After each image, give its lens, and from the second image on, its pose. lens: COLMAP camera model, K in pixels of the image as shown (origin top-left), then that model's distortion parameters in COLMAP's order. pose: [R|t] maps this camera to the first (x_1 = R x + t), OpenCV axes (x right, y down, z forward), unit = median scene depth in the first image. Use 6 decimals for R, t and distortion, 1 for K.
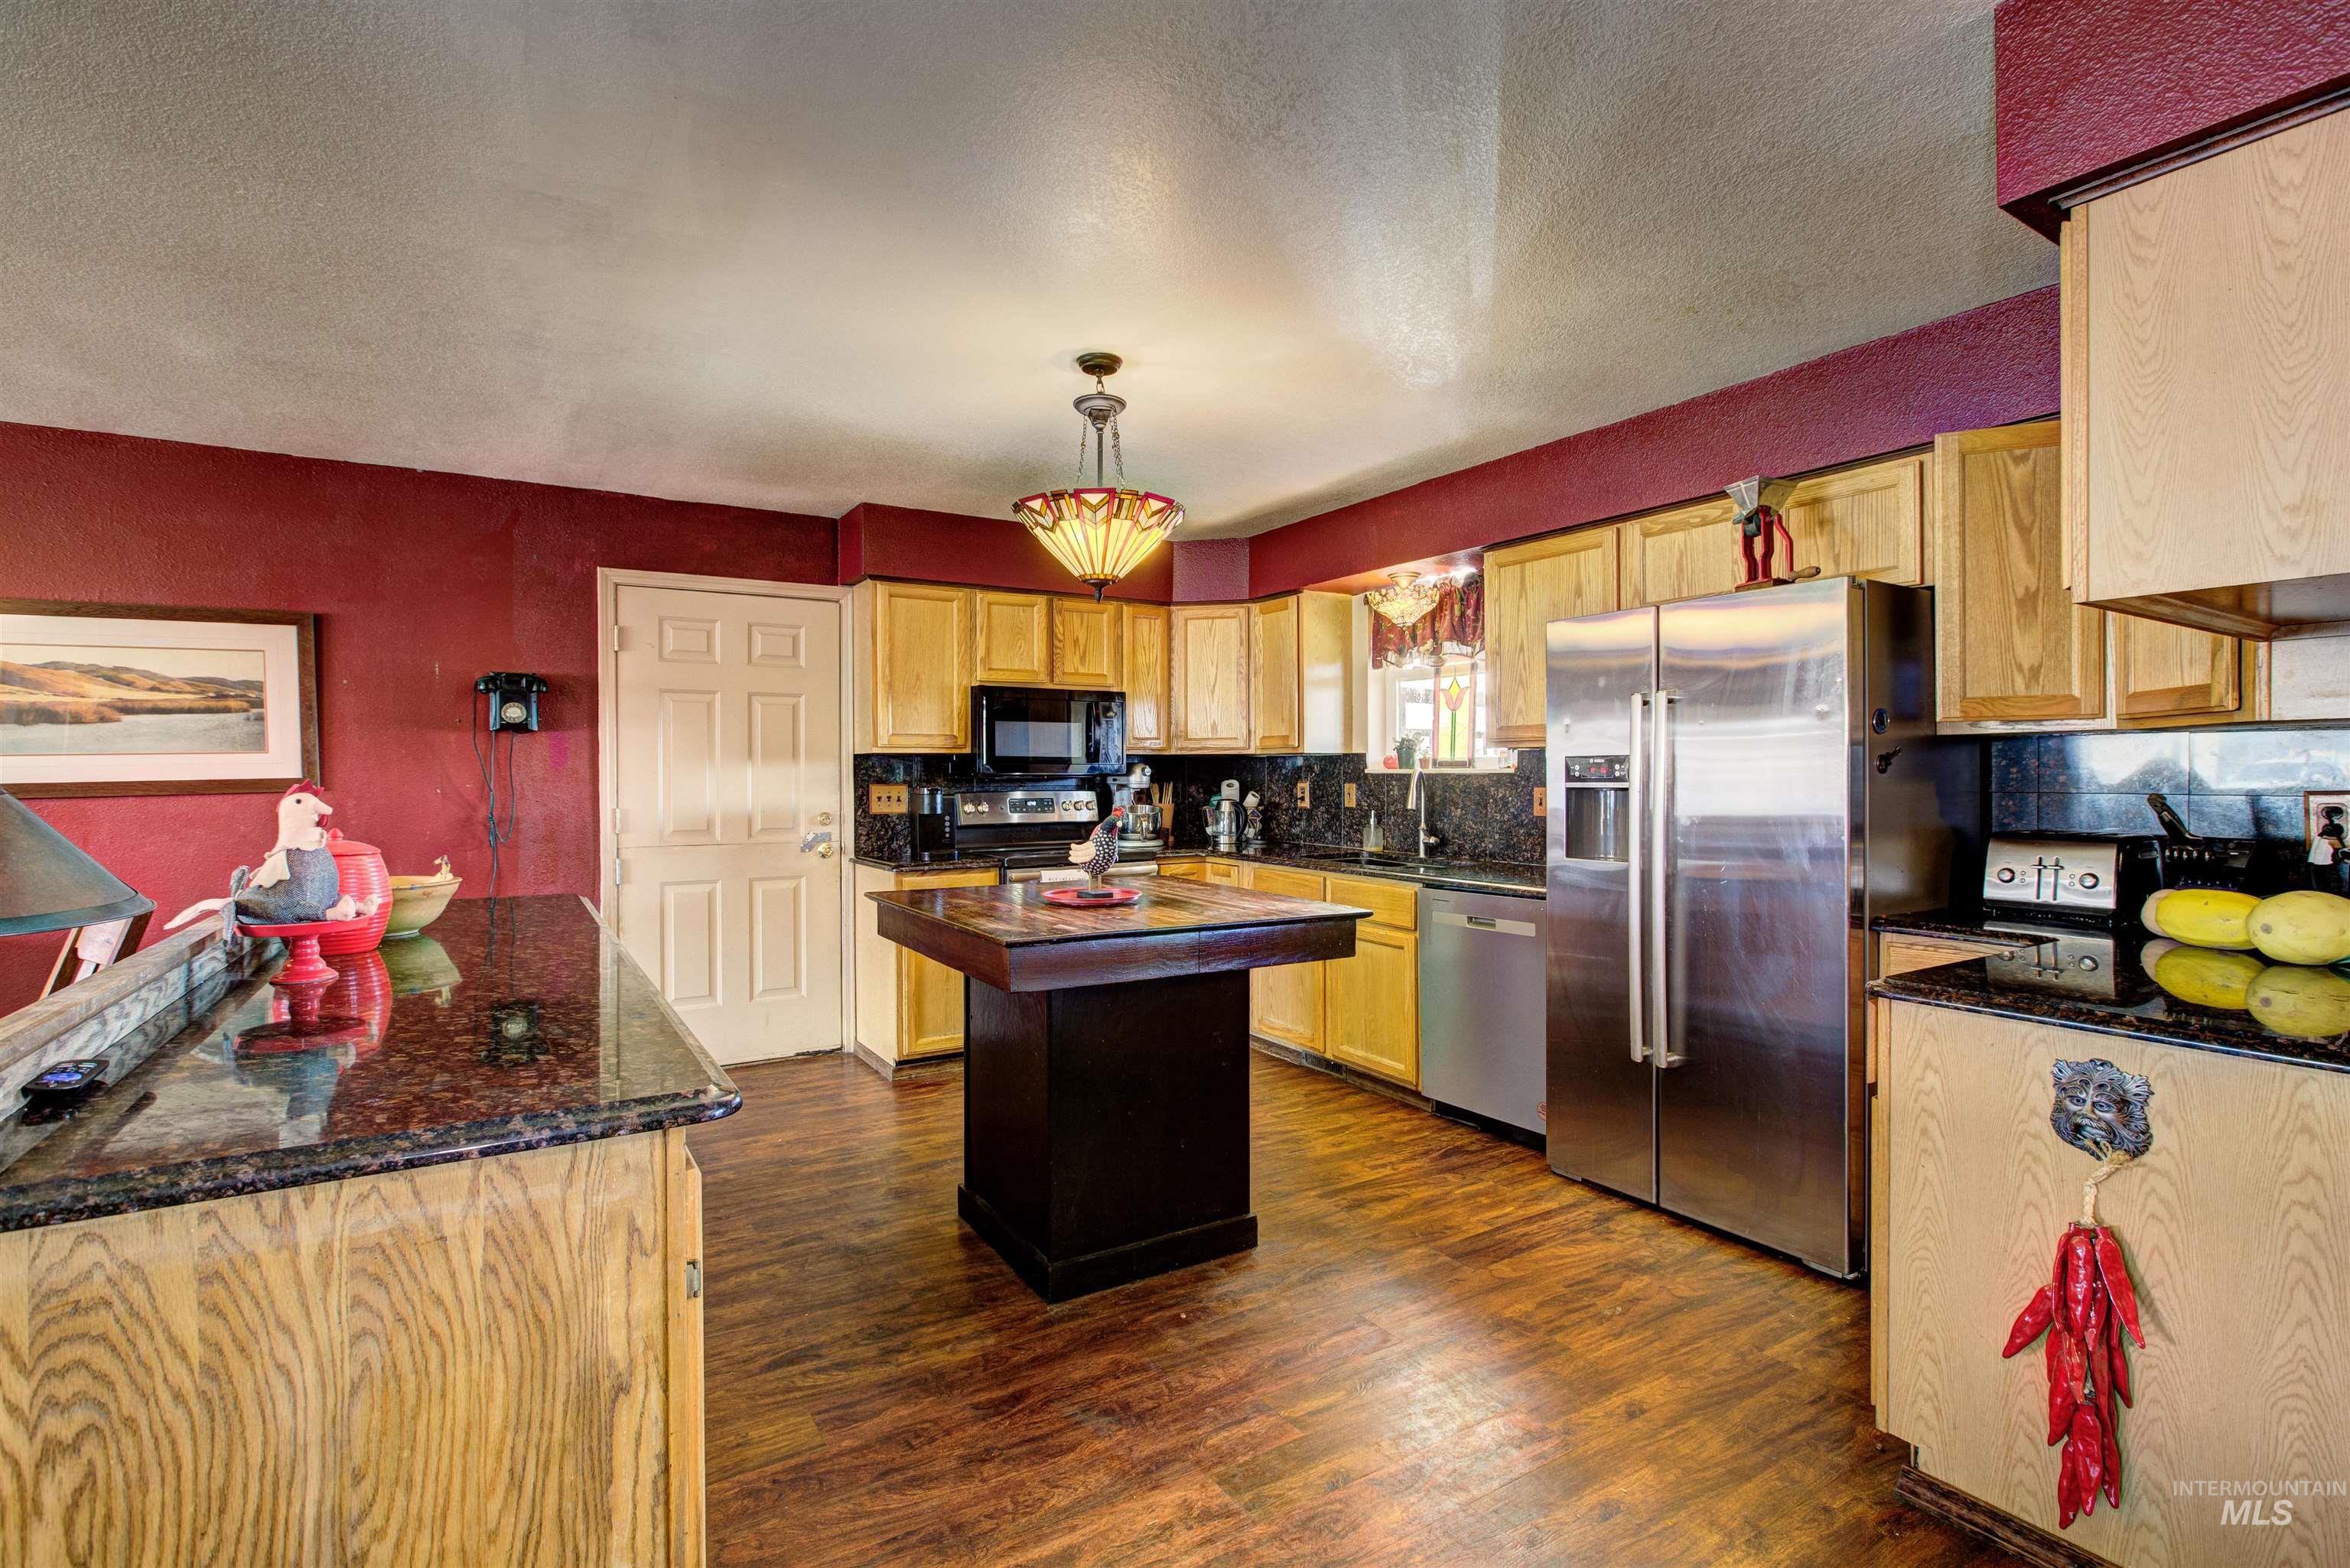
lens RADIAL K [[1065.6, 0, 1140.5], [0, 1065.6, 773.2], [0, 0, 1]] dist [-0.001565, -0.000841]
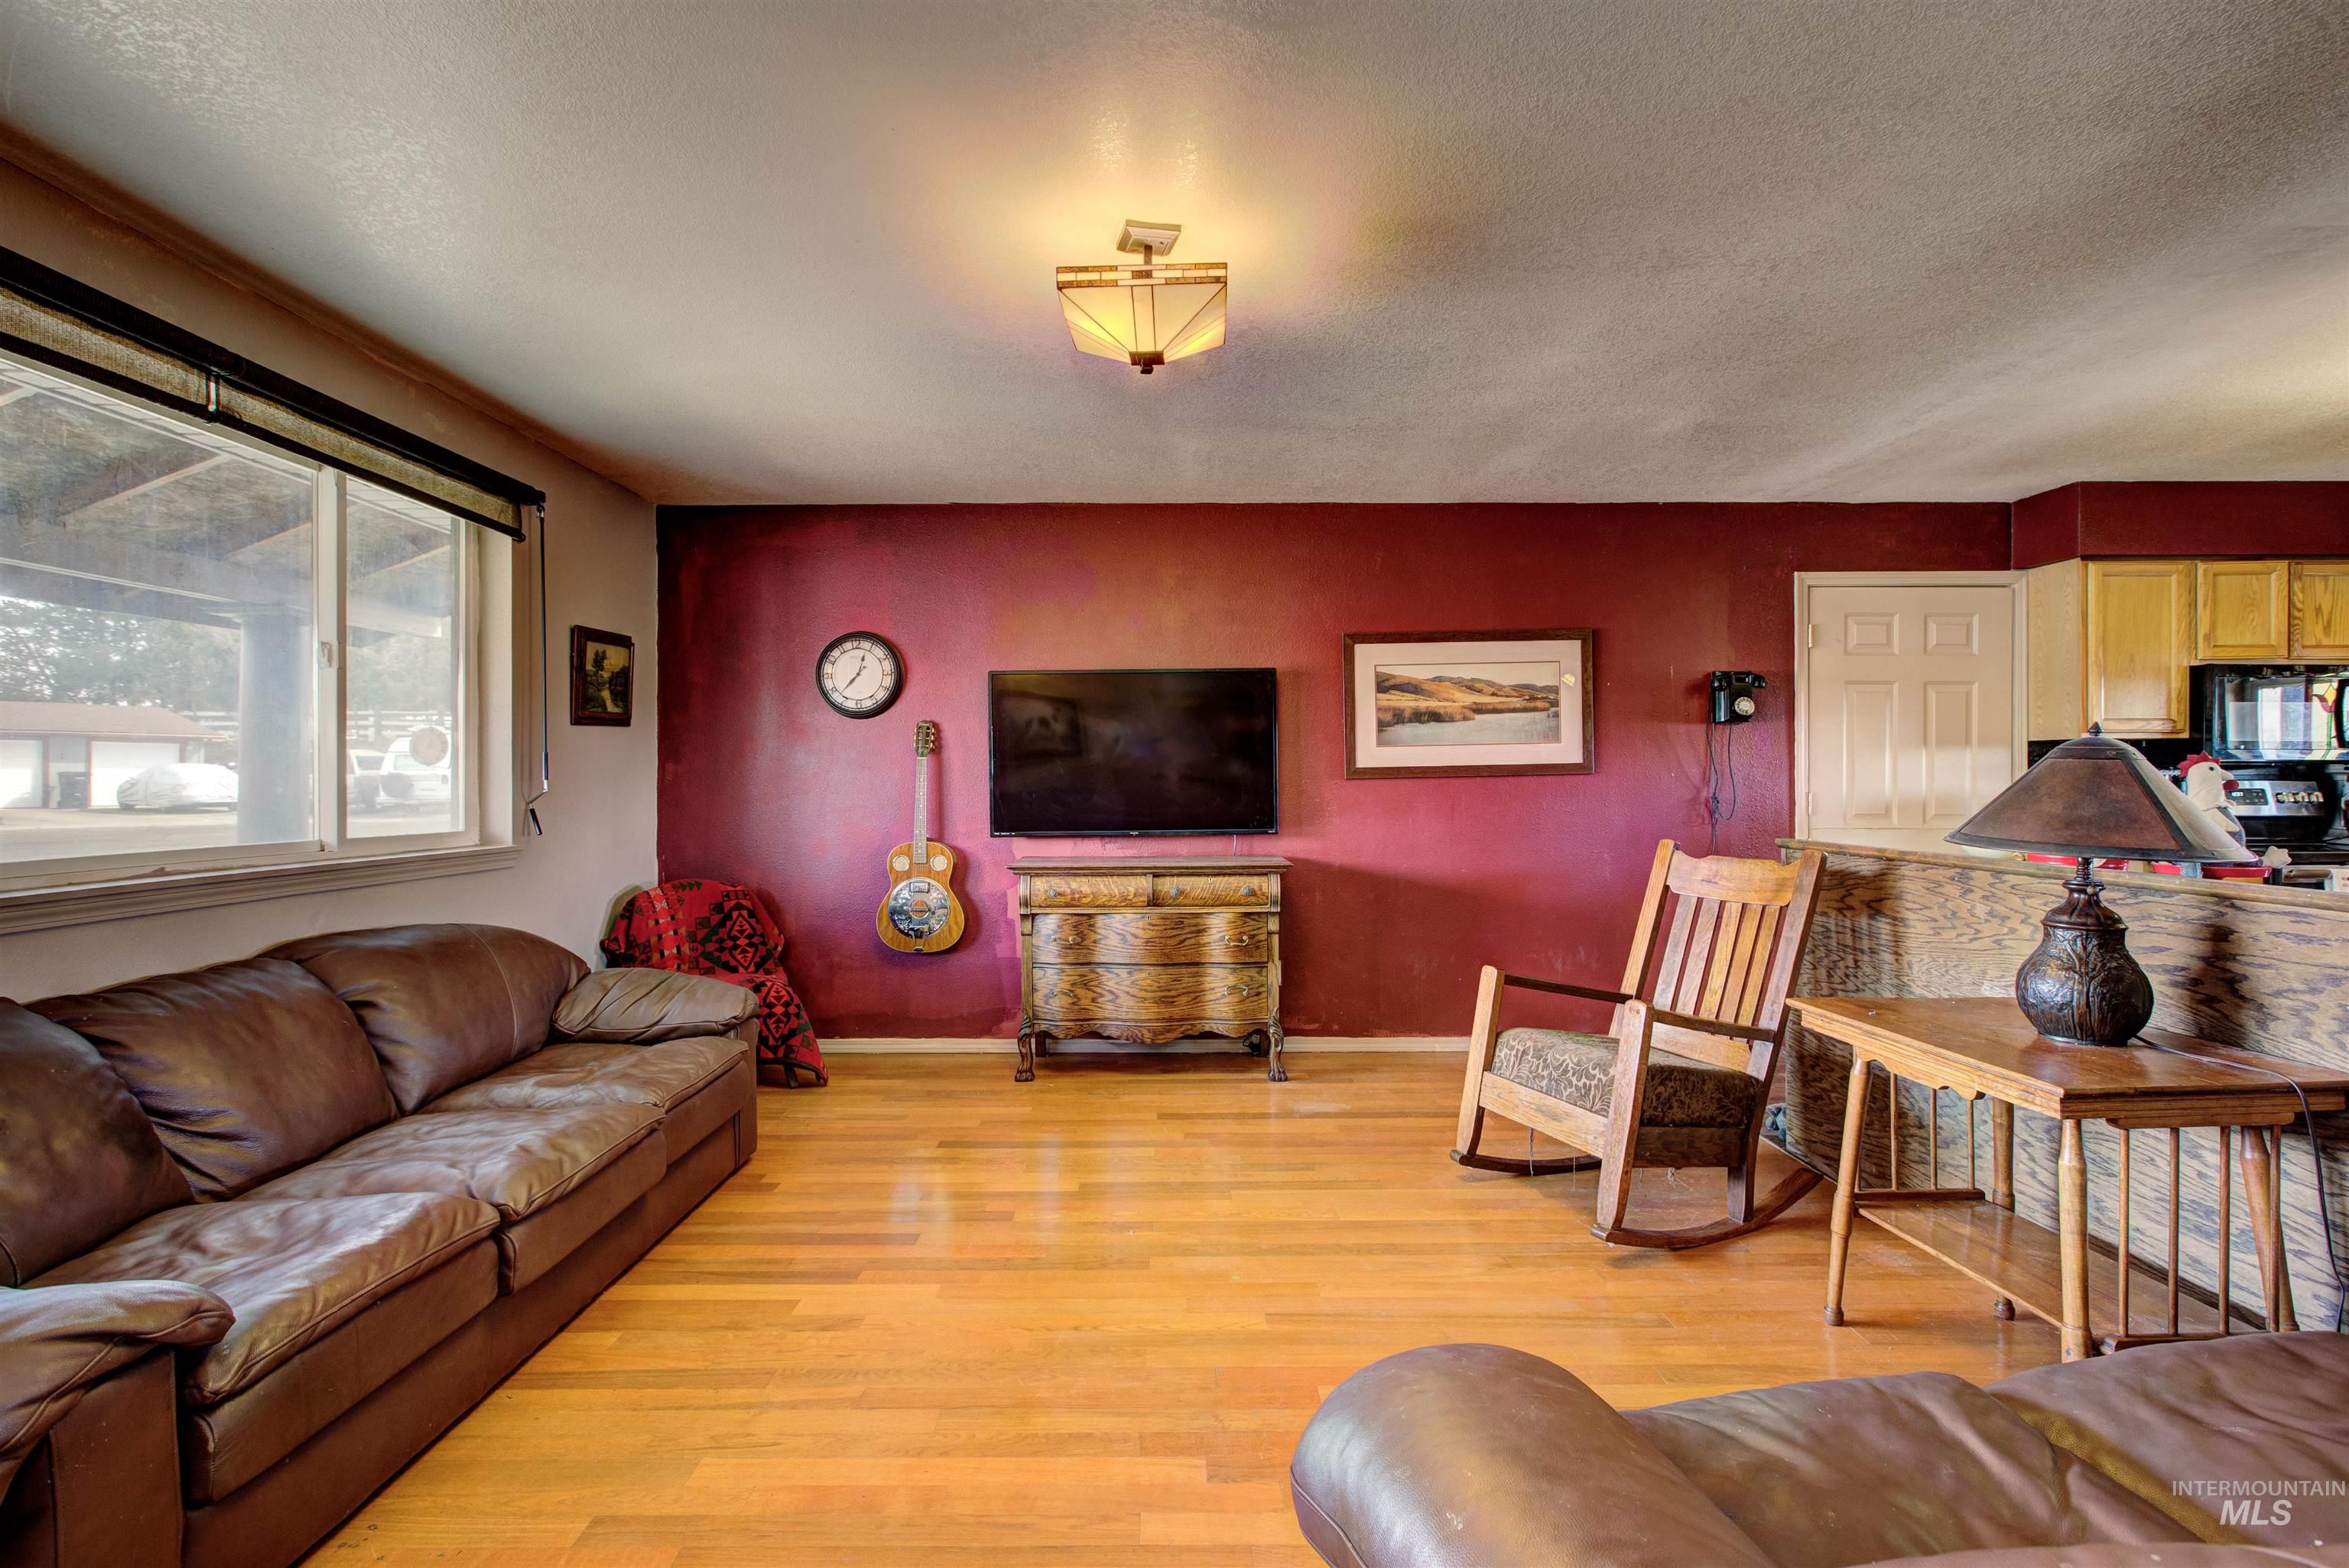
lens RADIAL K [[1065.1, 0, 1171.3], [0, 1065.1, 773.5], [0, 0, 1]] dist [-0.001565, -0.000841]
pose [[0.860861, 0.004170, -0.508824, -0.535390], [-0.002009, 0.999986, 0.004796, 0.010951], [0.508837, -0.003106, 0.860857, -0.290326]]
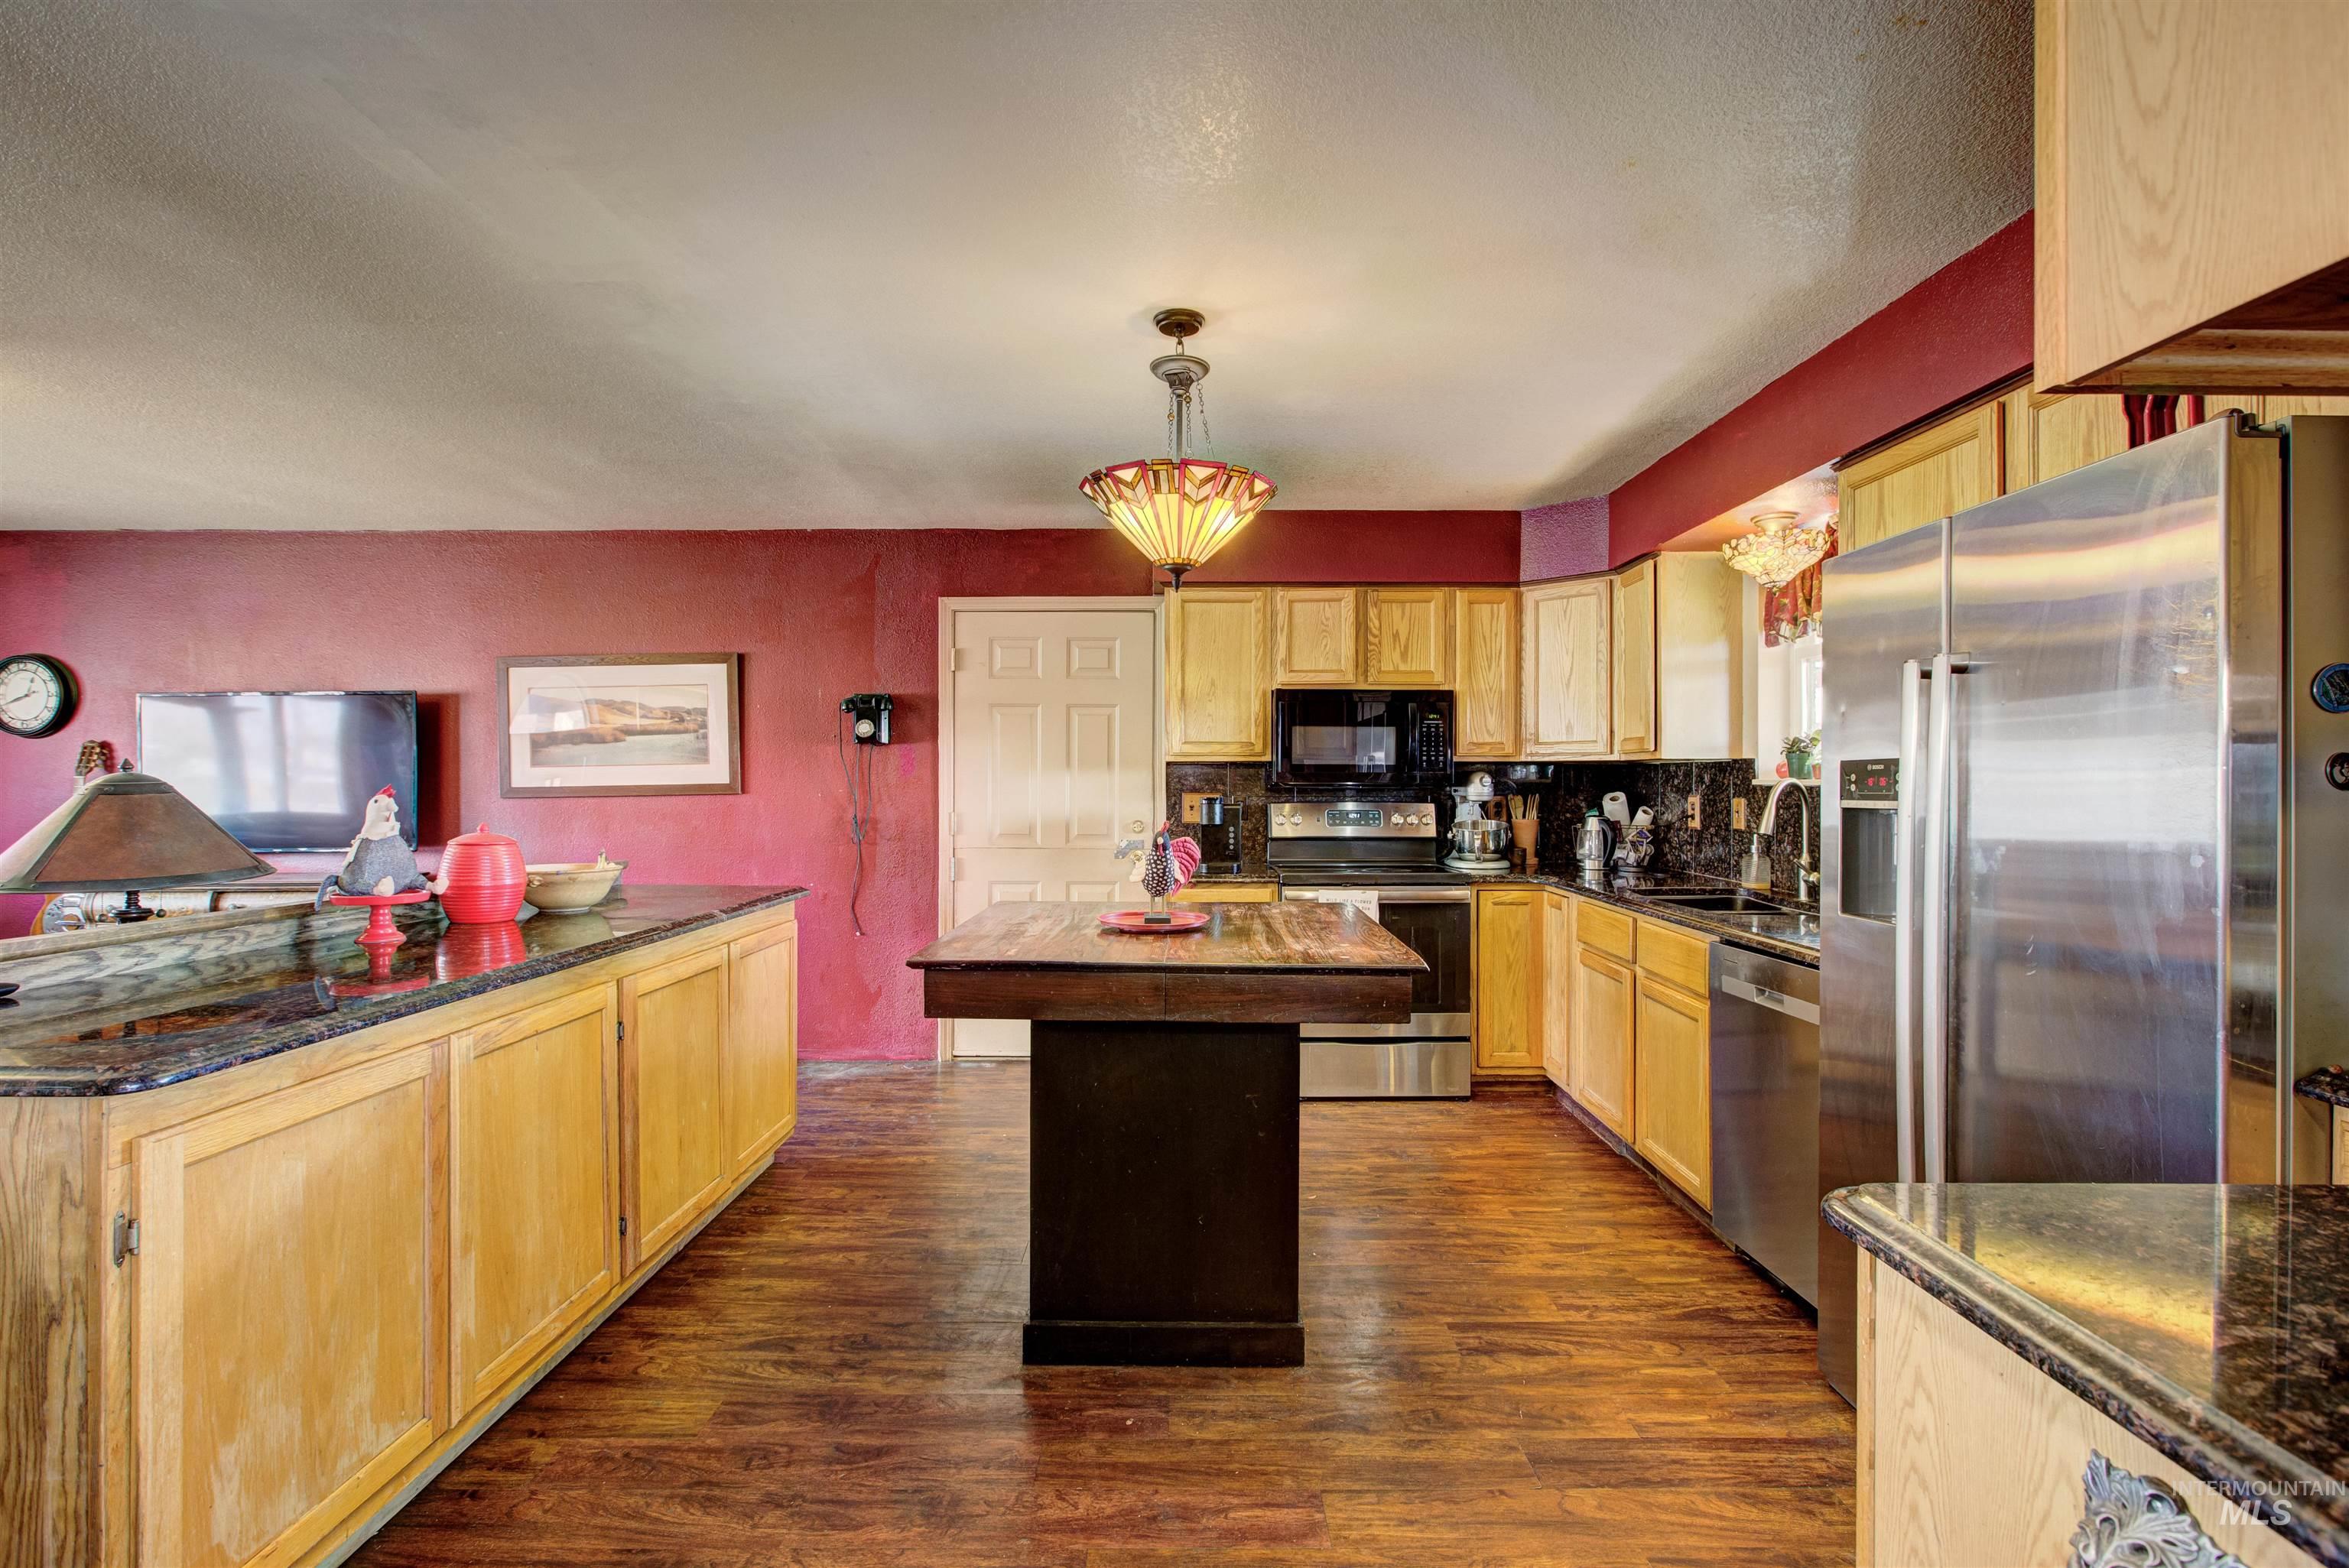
lens RADIAL K [[1065.1, 0, 1169.8], [0, 1065.1, 778.8], [0, 0, 1]] dist [-0.001565, -0.000841]
pose [[0.857347, 0.003409, -0.514728, 0.297771], [-0.005035, 0.999986, -0.001764, -0.001194], [0.514714, 0.004104, 0.857352, 0.169776]]
